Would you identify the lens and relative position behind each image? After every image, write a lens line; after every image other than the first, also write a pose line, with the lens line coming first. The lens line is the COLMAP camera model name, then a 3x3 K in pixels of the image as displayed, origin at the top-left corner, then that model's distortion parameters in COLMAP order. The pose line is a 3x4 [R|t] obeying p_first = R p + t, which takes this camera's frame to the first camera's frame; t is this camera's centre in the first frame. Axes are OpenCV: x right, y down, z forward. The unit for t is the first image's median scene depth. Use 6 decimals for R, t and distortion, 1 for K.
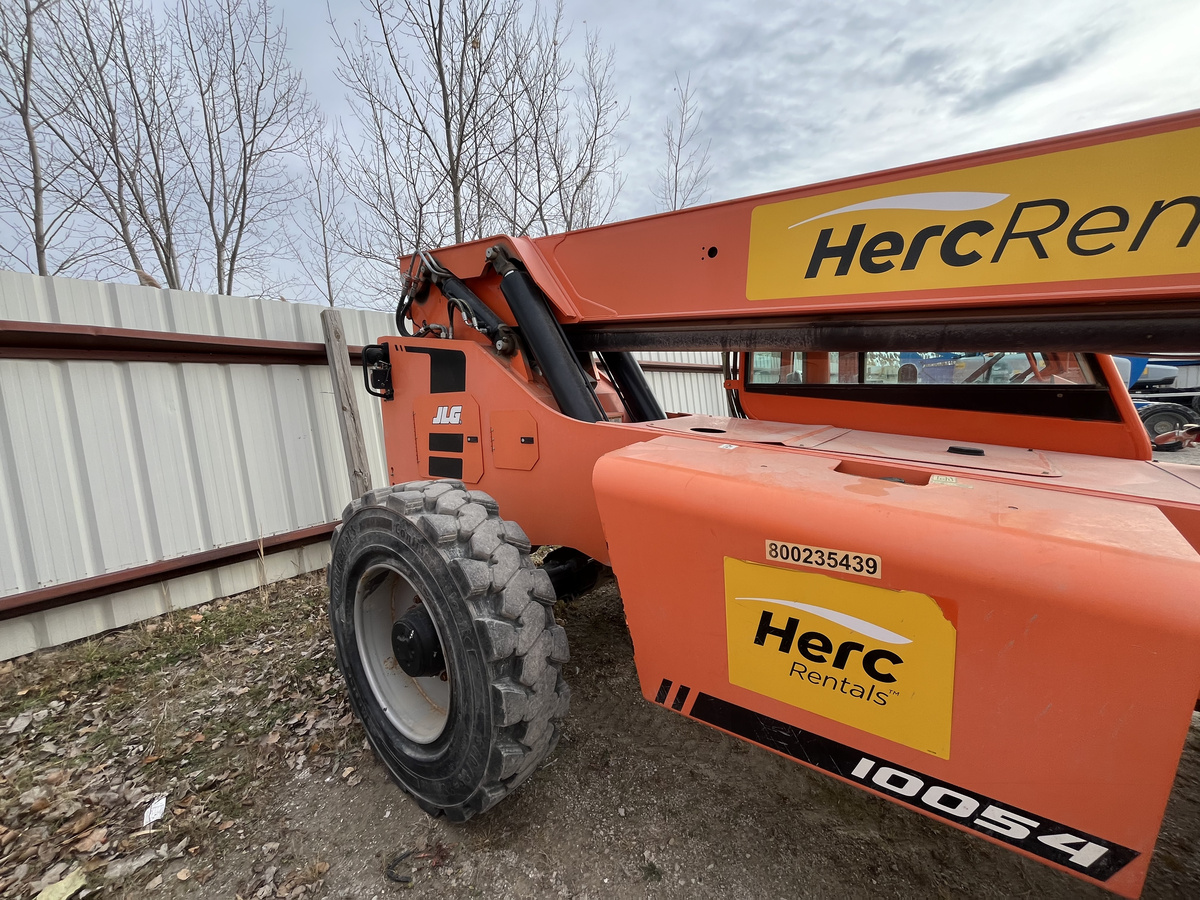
lens RADIAL K [[487.6, 0, 601.4], [0, 487.6, 455.2], [0, 0, 1]] dist [-0.000847, -0.000070]
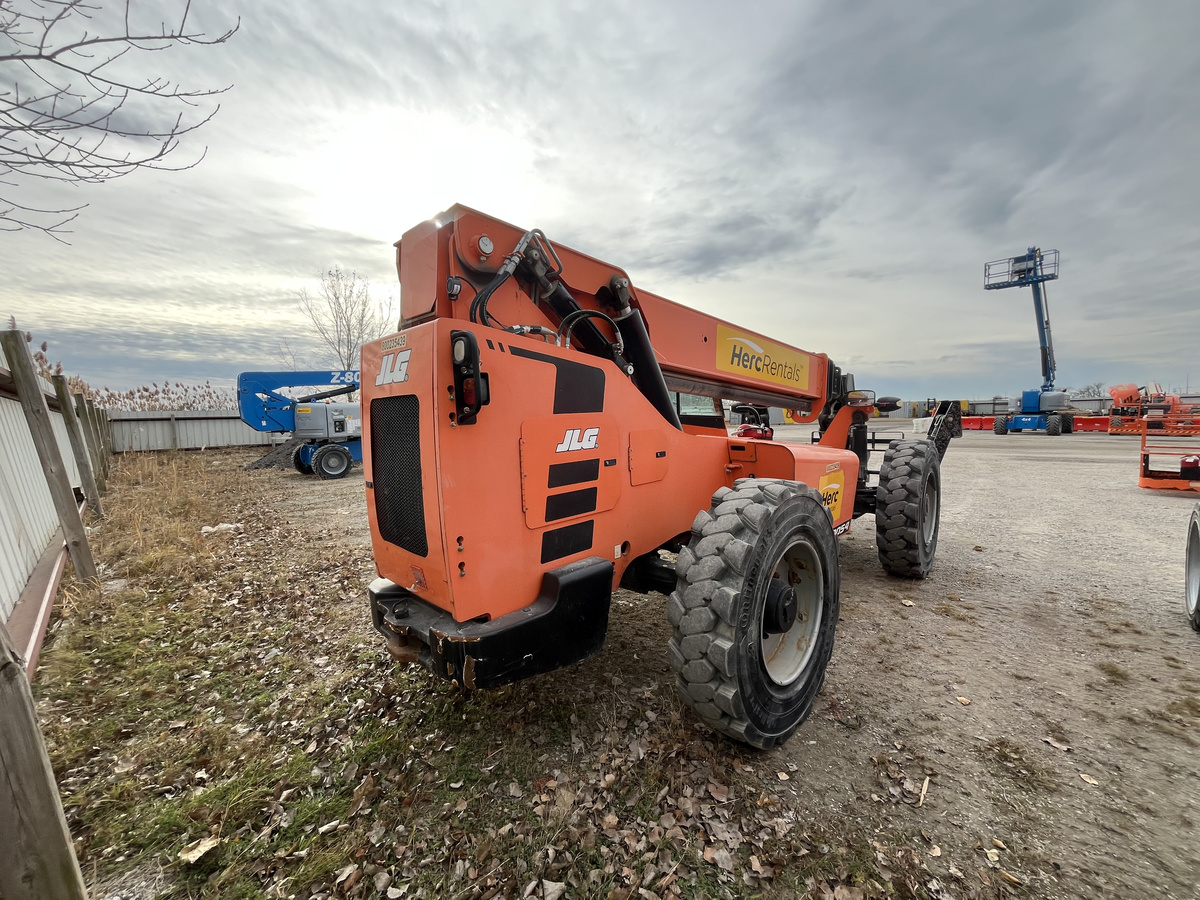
lens RADIAL K [[487.6, 0, 601.4], [0, 487.6, 455.2], [0, 0, 1]] dist [-0.000847, -0.000070]
pose [[0.118190, -0.048769, 0.991793, -1.186716], [0.156007, 0.987302, 0.029957, -0.076438], [-0.980659, 0.151186, 0.124298, 0.881565]]
